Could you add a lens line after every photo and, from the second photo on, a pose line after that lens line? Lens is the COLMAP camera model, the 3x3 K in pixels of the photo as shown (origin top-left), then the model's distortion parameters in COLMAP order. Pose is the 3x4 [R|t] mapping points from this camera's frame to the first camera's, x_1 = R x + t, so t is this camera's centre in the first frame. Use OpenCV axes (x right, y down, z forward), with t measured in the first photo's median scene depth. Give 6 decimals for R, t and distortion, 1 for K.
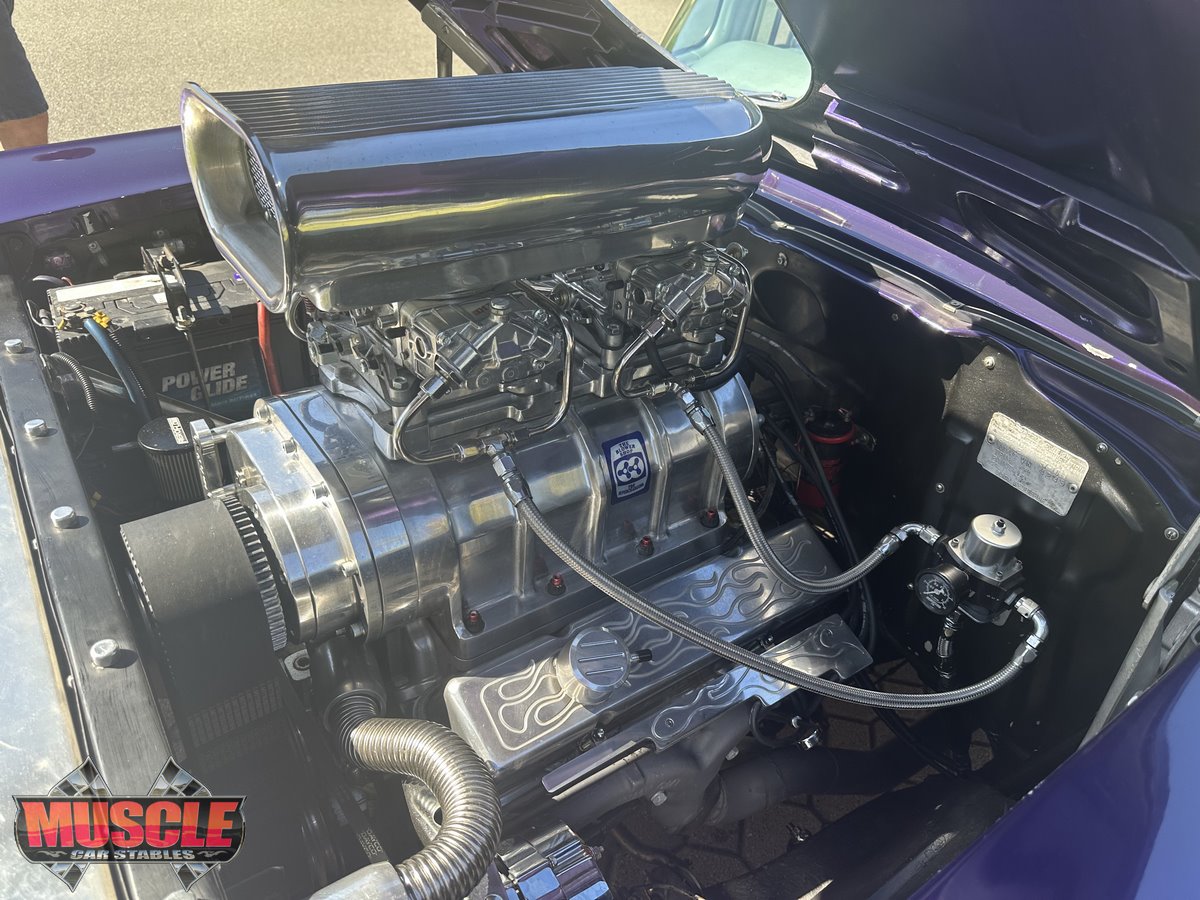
lens RADIAL K [[843.4, 0, 604.1], [0, 843.4, 456.6], [0, 0, 1]] dist [0.161667, -0.341995]
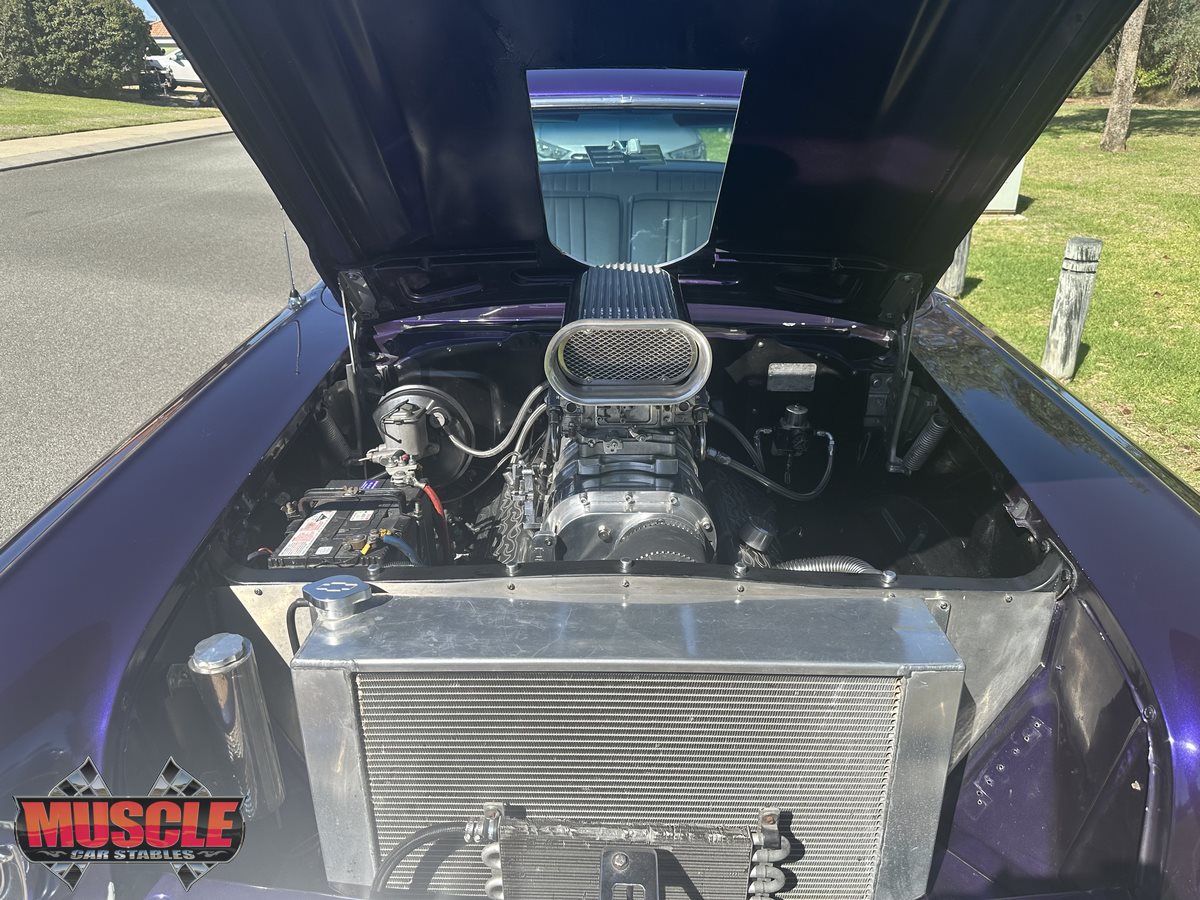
lens RADIAL K [[848.9, 0, 600.0], [0, 848.9, 450.0], [0, 0, 1]] dist [0.002092, -0.004601]
pose [[0.604535, -0.393381, 0.692667, -1.436780], [0.500492, 0.864061, 0.053908, -0.199530], [-0.619714, 0.314085, 0.719240, -0.250429]]
